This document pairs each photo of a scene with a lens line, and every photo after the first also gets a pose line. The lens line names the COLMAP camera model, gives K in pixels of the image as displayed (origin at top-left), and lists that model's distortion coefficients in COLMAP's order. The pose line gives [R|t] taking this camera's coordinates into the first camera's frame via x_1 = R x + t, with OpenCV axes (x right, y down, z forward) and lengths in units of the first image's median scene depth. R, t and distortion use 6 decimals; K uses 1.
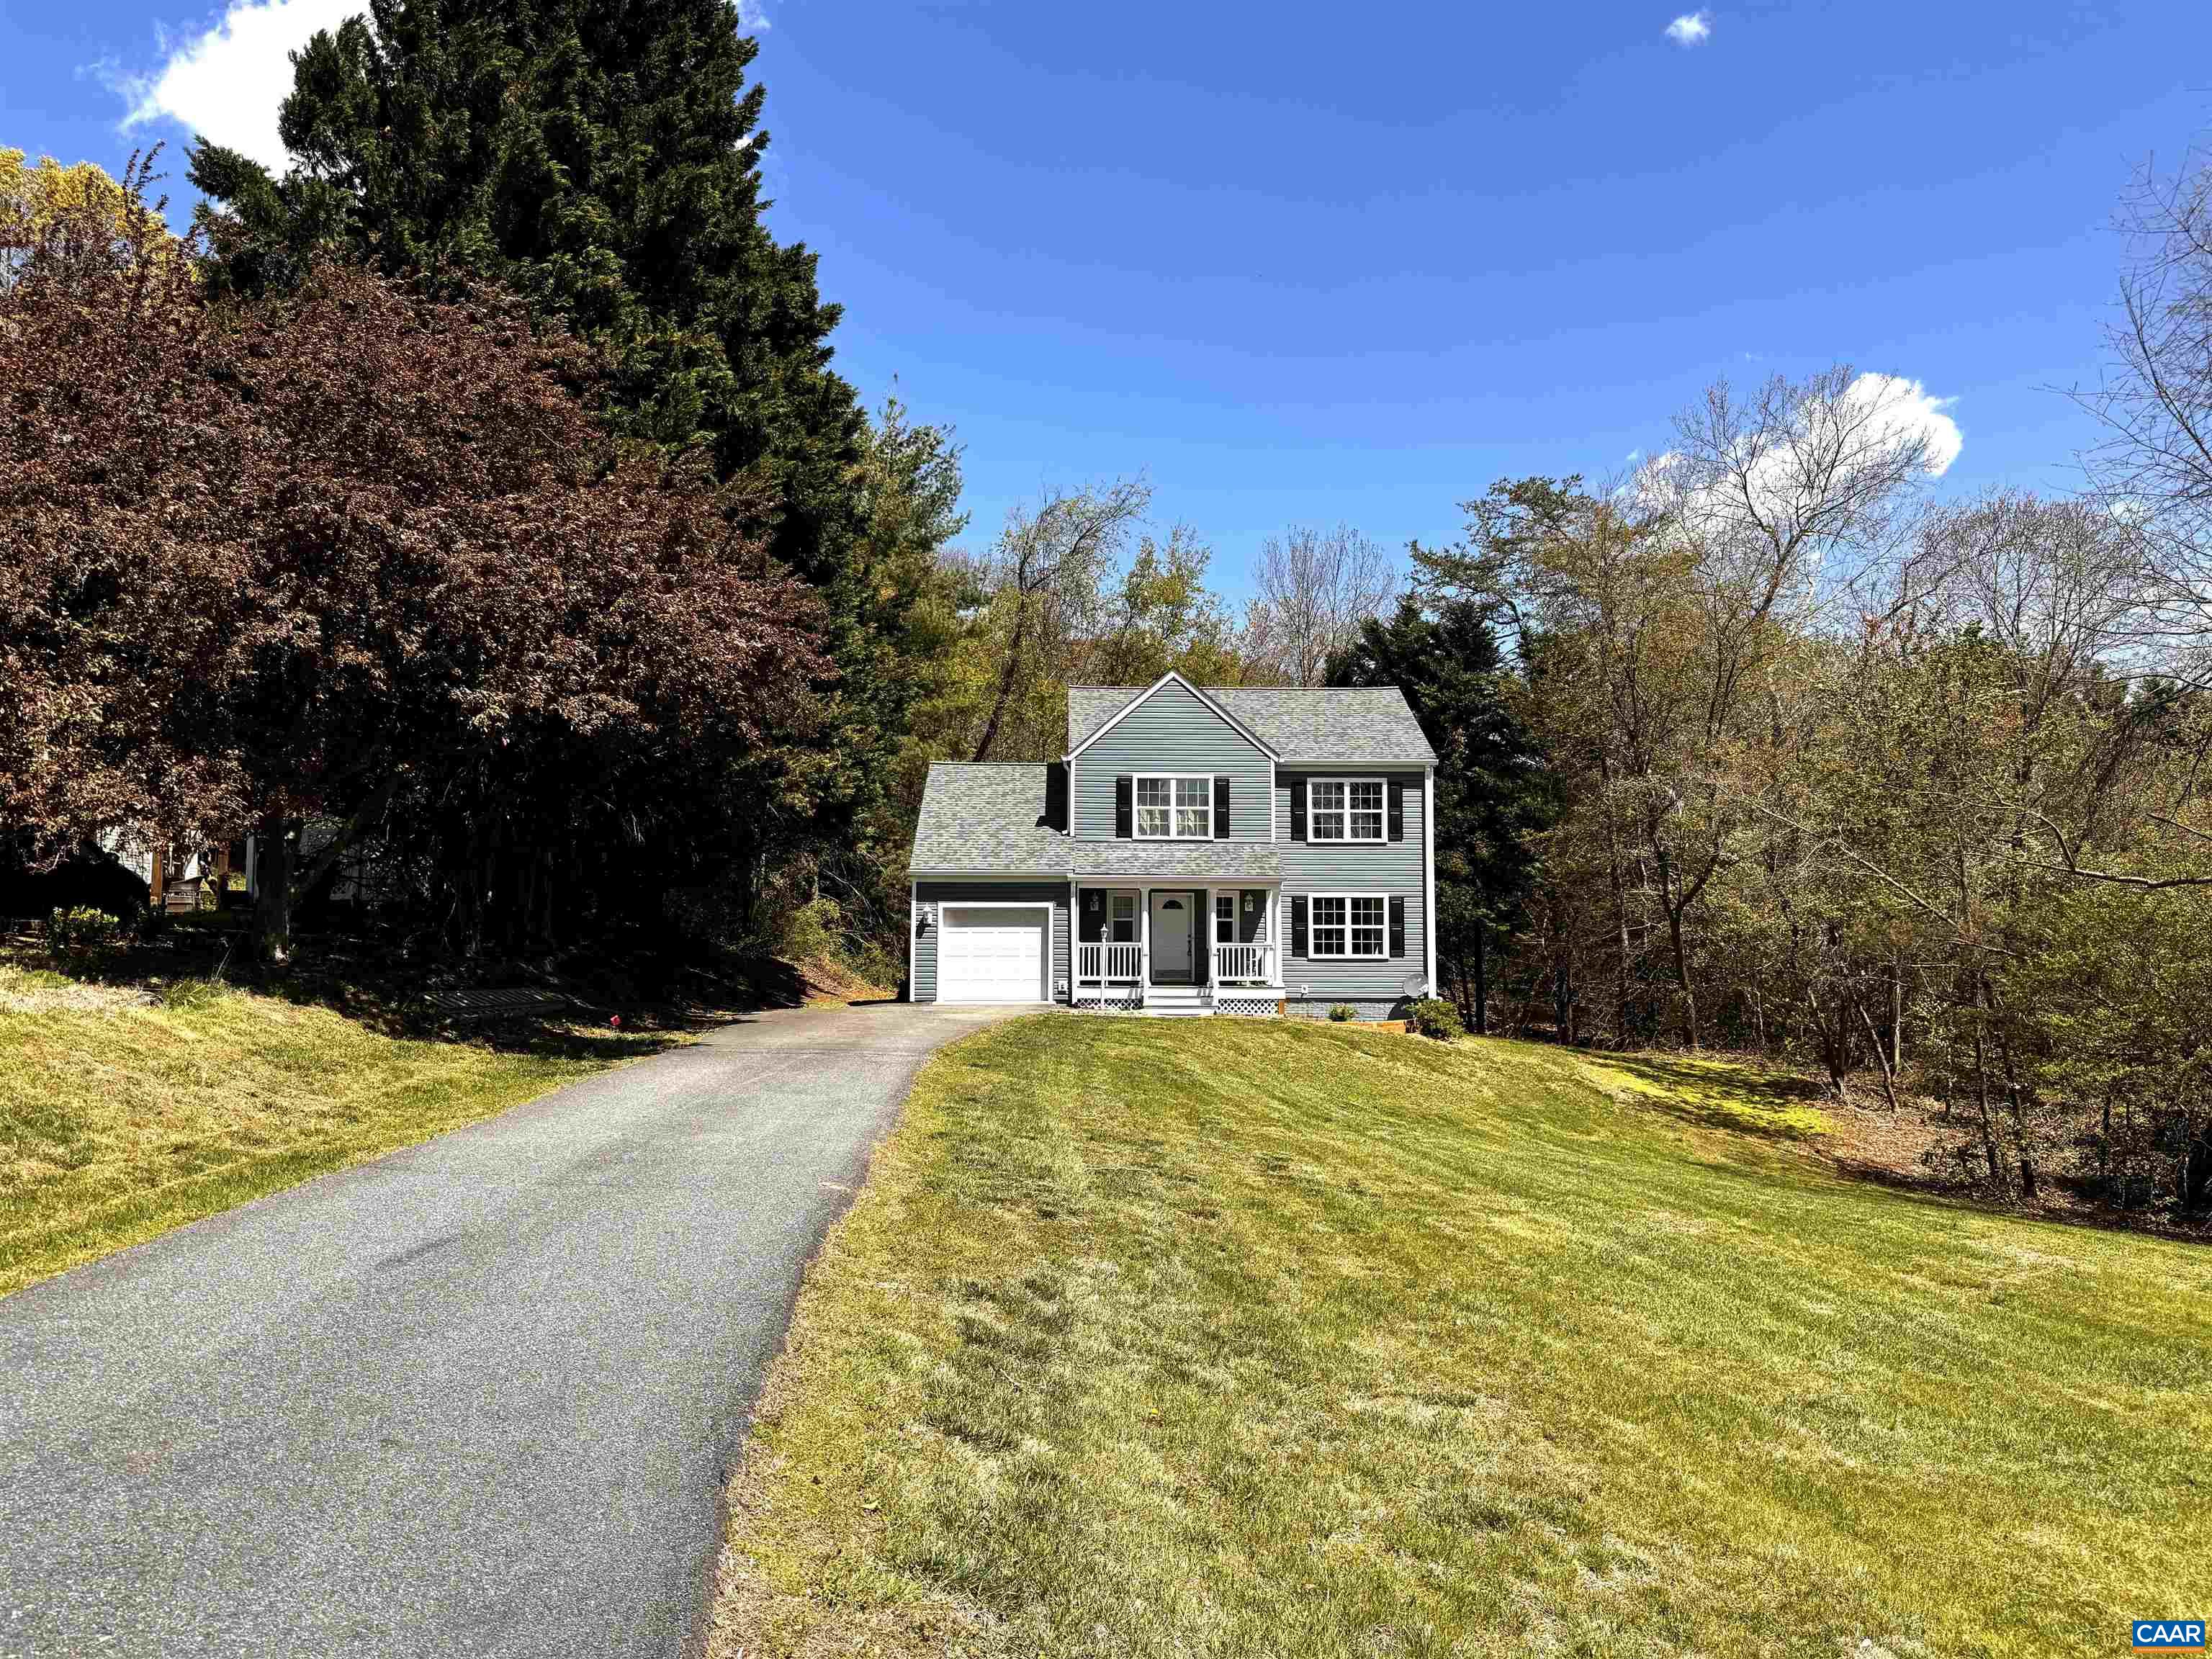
lens RADIAL K [[1554.8, 0, 1114.8], [0, 1554.8, 825.3], [0, 0, 1]] dist [0.129449, -0.000858]
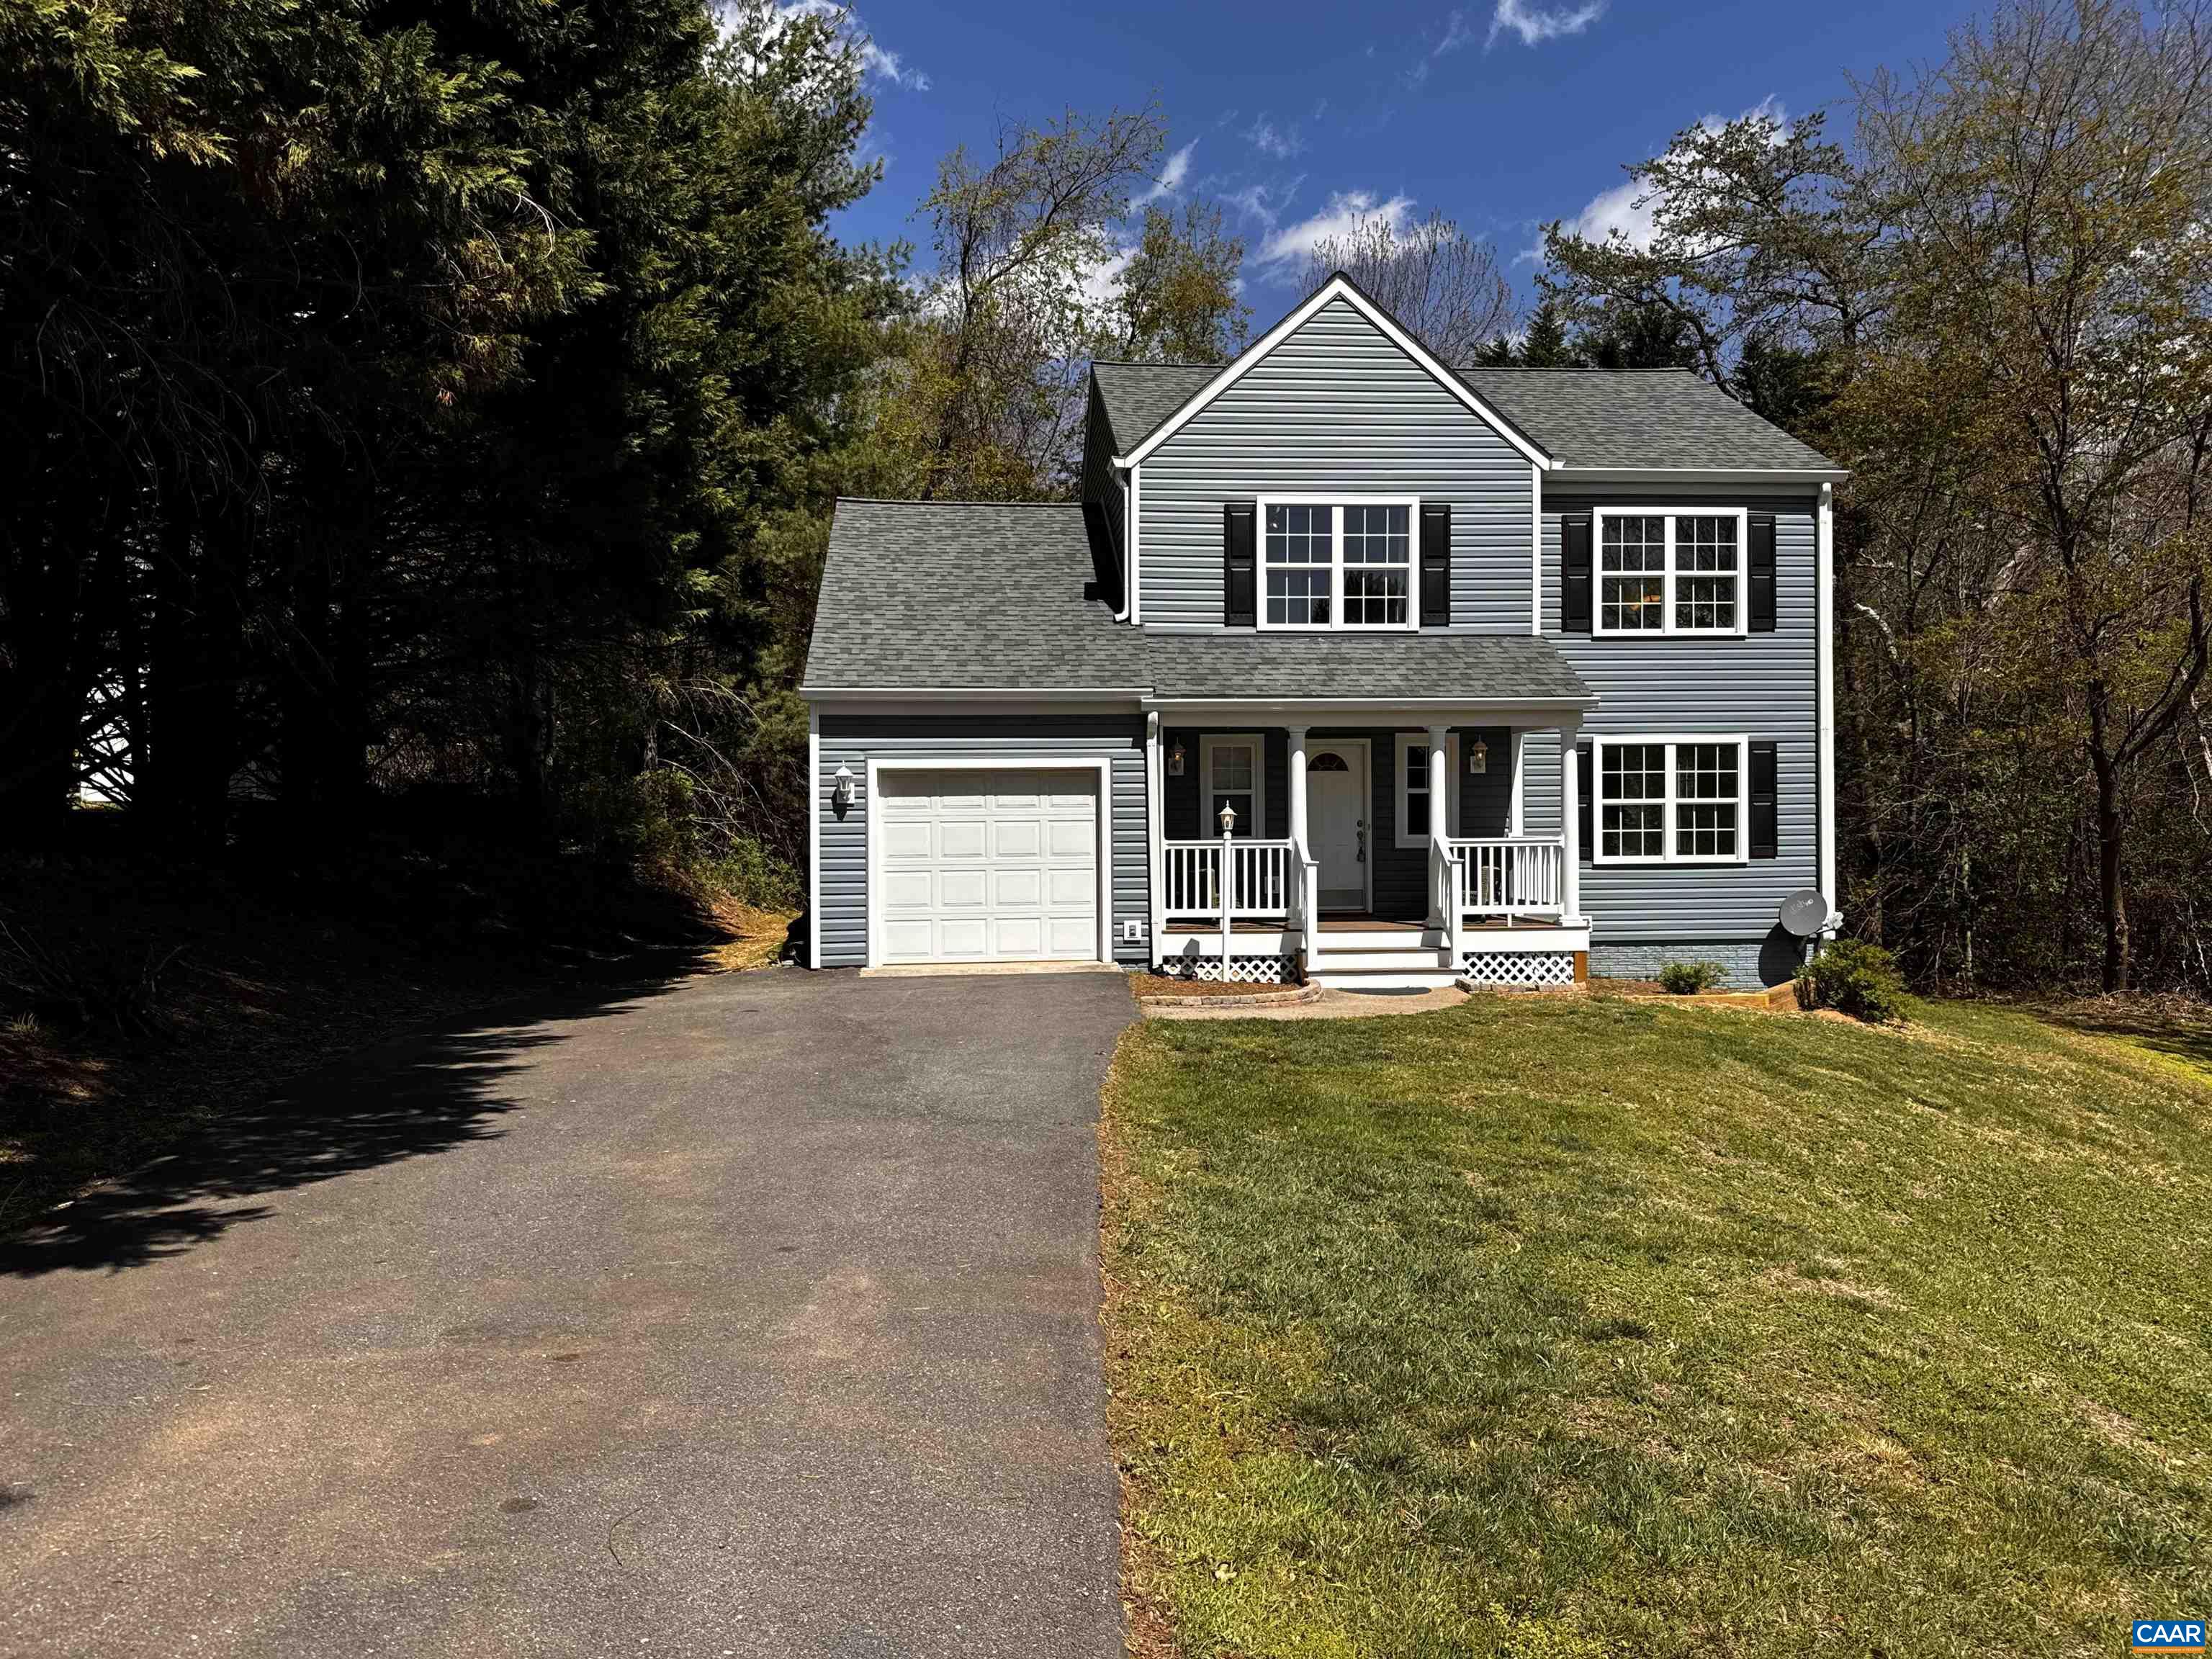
lens RADIAL K [[1554.8, 0, 1114.8], [0, 1554.8, 825.3], [0, 0, 1]] dist [0.129449, -0.000858]
pose [[0.997774, -0.010992, 0.065779, -0.066472], [0.006115, 0.997248, 0.073886, 0.033664], [-0.066410, -0.073319, 0.995095, 0.497738]]
